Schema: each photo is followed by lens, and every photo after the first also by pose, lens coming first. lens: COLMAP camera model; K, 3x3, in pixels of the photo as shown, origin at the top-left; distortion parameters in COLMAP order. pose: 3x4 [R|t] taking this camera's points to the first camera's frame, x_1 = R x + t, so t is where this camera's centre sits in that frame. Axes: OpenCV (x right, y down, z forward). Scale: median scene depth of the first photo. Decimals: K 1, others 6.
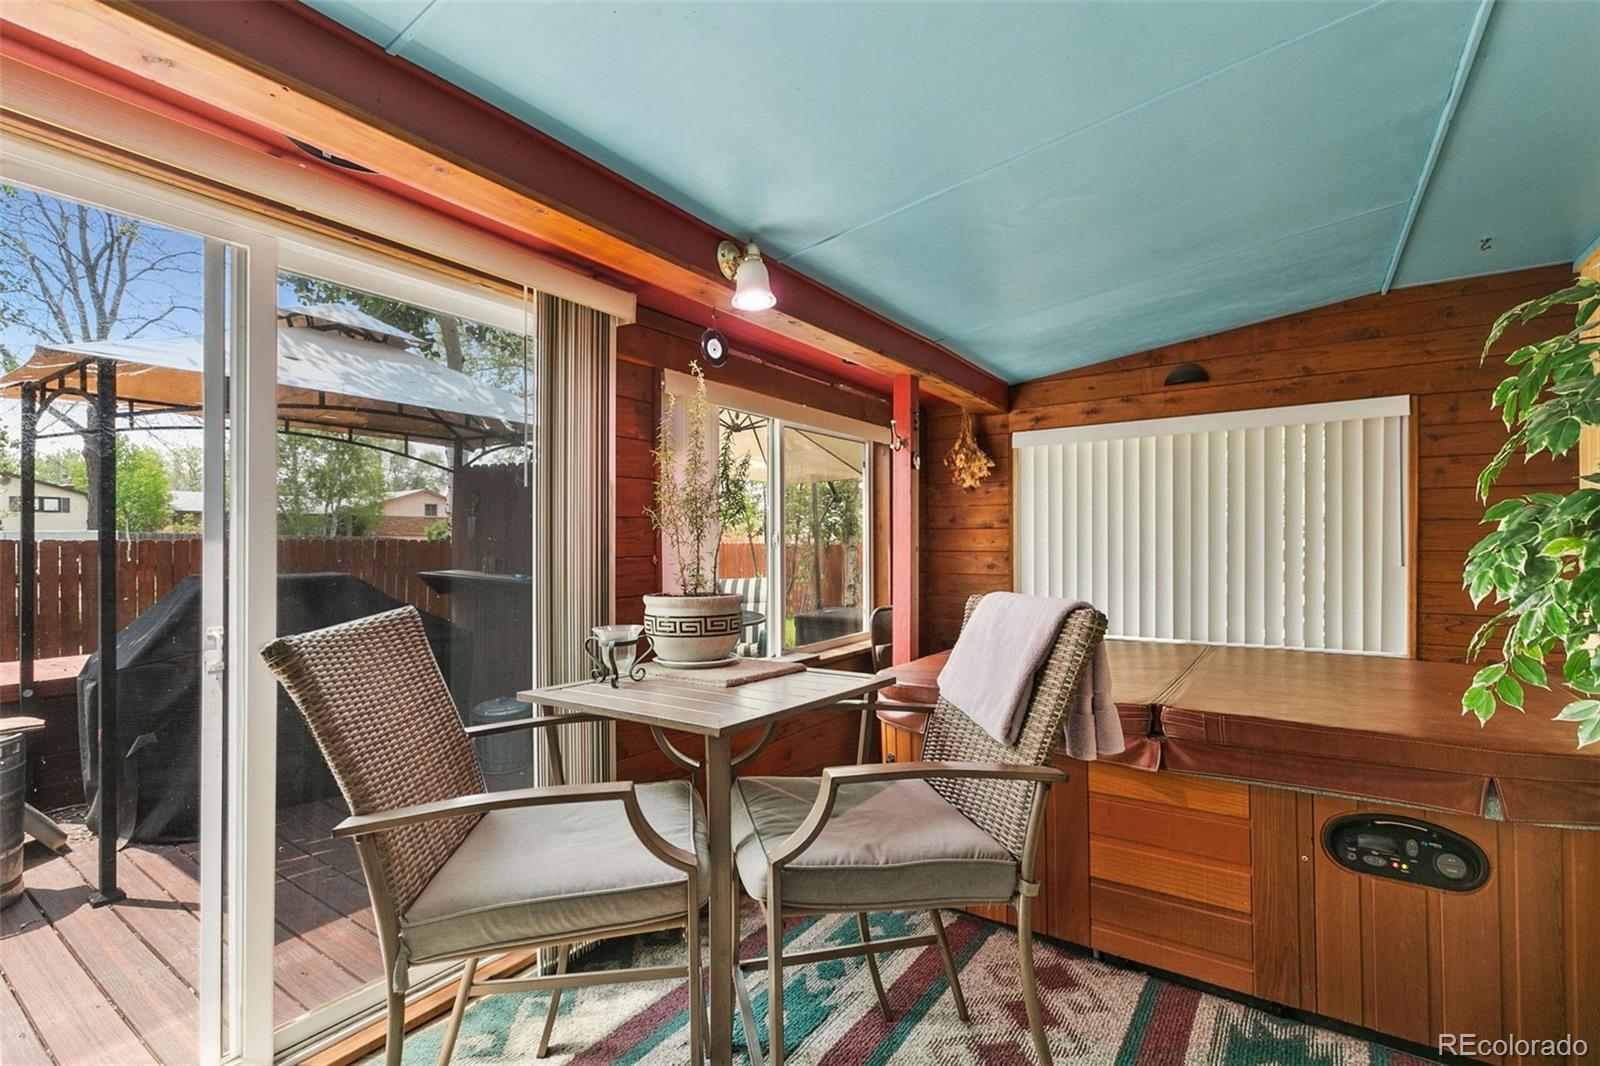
lens RADIAL K [[724.4, 0, 800.0], [0, 724.4, 533.0], [0, 0, 1]] dist [0.000724, 0.000116]
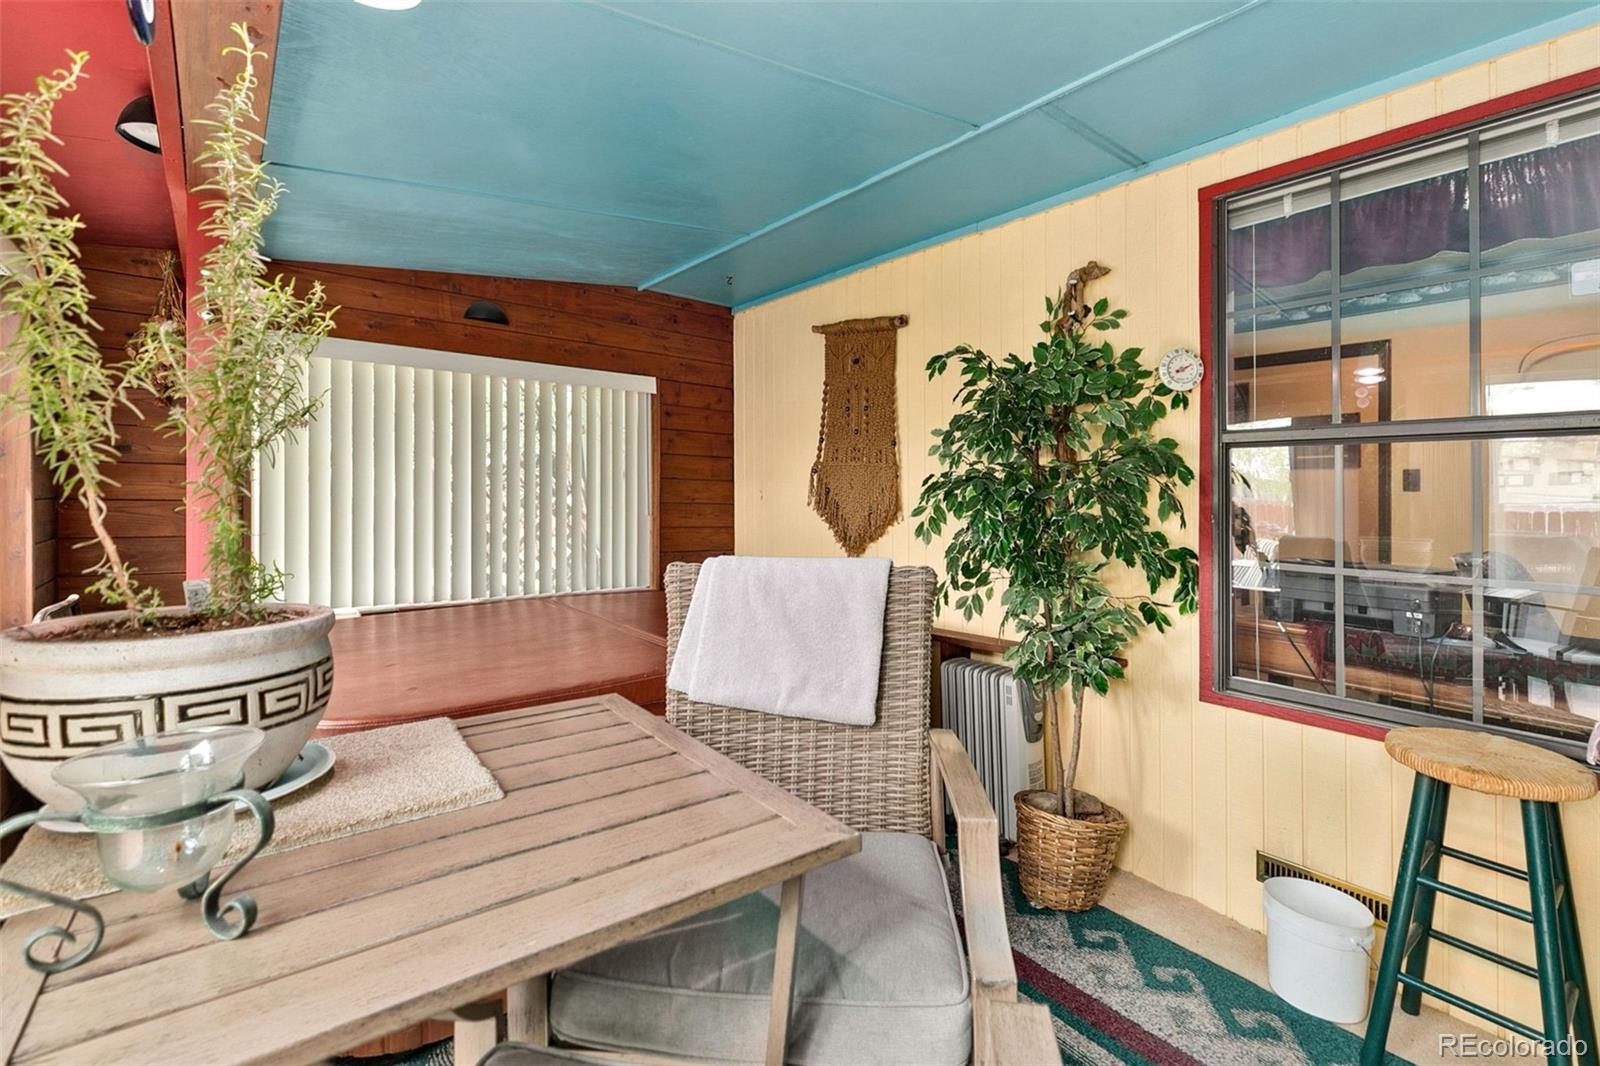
lens RADIAL K [[721.6, 0, 807.6], [0, 721.6, 495.8], [0, 0, 1]] dist [0.001016, 0.000113]
pose [[0.278956, 0.002849, 0.960300, -0.280053], [-0.022751, 0.999735, 0.003643, 0.001868], [-0.960034, -0.022864, 0.278946, 0.405425]]
